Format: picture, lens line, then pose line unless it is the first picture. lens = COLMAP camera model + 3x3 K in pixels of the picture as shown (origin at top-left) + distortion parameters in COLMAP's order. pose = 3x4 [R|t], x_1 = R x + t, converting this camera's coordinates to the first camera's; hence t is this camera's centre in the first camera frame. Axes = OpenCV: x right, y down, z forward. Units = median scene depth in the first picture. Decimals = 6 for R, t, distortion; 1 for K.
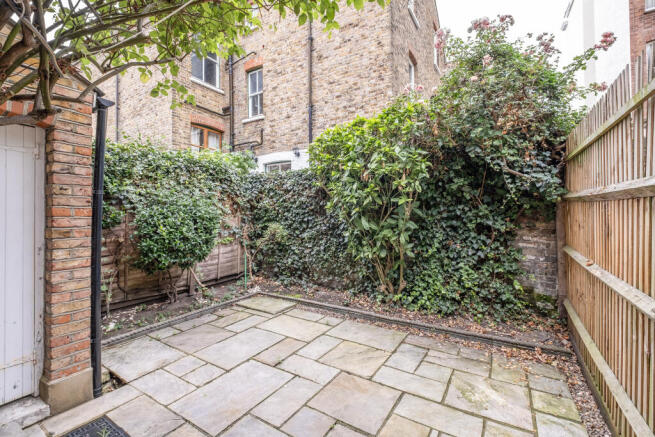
lens RADIAL K [[292.7, 0, 326.8], [0, 292.7, 214.9], [0, 0, 1]] dist [0.003537, -0.000265]
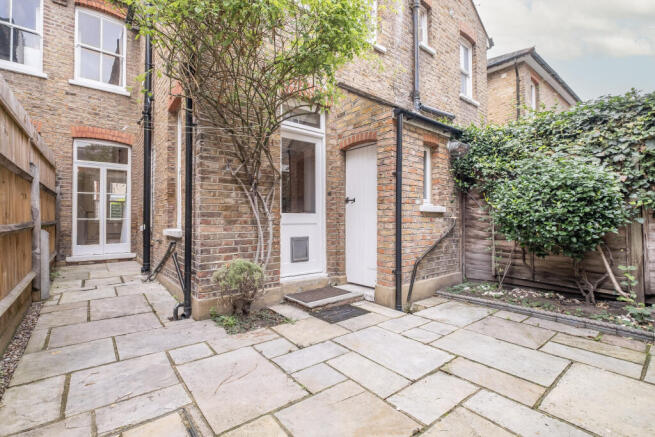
lens RADIAL K [[292.7, 0, 329.3], [0, 292.7, 216.3], [0, 0, 1]] dist [0.003537, -0.000265]
pose [[-0.322168, -0.008571, -0.946644, 0.612191], [-0.000330, 0.999960, -0.008942, 0.128135], [0.946682, -0.002568, -0.322158, 0.954333]]
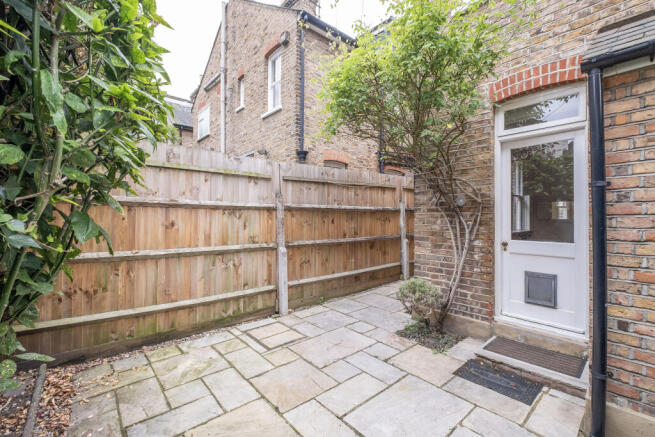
lens RADIAL K [[292.7, 0, 330.3], [0, 292.7, 216.8], [0, 0, 1]] dist [0.003537, -0.000265]
pose [[-0.959973, -0.001304, 0.280090, -0.273784], [-0.000822, 0.999998, 0.001838, 0.006358], [-0.280092, 0.001534, -0.959972, 1.620207]]
